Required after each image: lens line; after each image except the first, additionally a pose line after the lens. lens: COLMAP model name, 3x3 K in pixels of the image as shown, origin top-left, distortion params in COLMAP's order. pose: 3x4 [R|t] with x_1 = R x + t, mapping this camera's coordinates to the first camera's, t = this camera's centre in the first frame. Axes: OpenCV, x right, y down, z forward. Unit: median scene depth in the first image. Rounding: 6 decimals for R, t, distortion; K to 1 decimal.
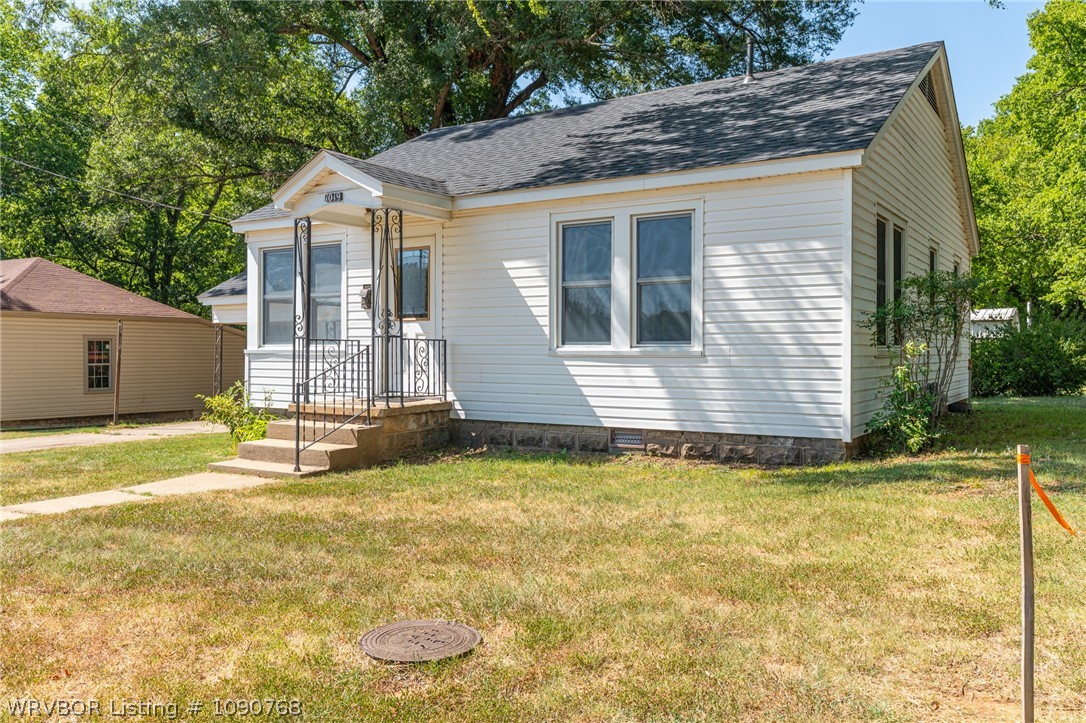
lens RADIAL K [[889.5, 0, 541.3], [0, 889.5, 357.0], [0, 0, 1]] dist [0.002368, 0.001095]
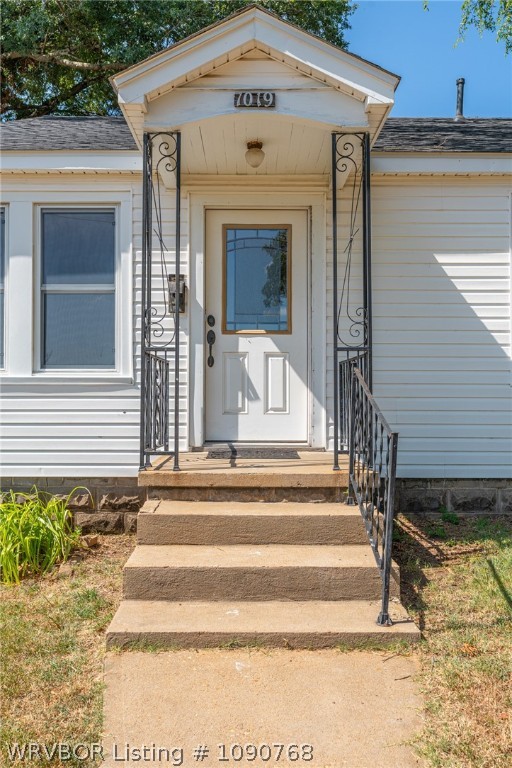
lens RADIAL K [[645.2, 0, 256.7], [0, 645.2, 390.5], [0, 0, 1]] dist [0.006516, 0.003418]
pose [[0.836028, 0.005125, 0.548662, -0.460715], [0.004305, 0.999864, -0.015901, 0.010376], [-0.548669, 0.015656, 0.835893, 0.670309]]
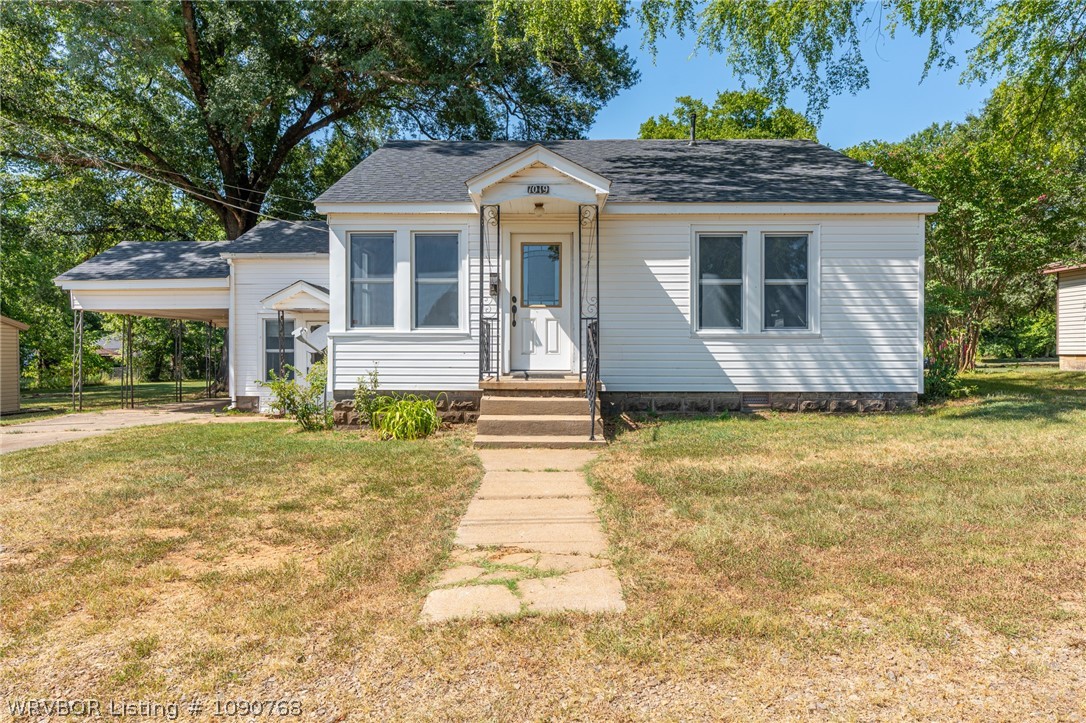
lens RADIAL K [[665.2, 0, 541.4], [0, 665.2, 354.6], [0, 0, 1]] dist [-0.001046, -0.000198]
pose [[0.844860, -0.004113, 0.534972, -0.673174], [0.003555, 0.999992, 0.002074, 0.020236], [-0.534976, 0.000150, 0.844867, 0.317292]]
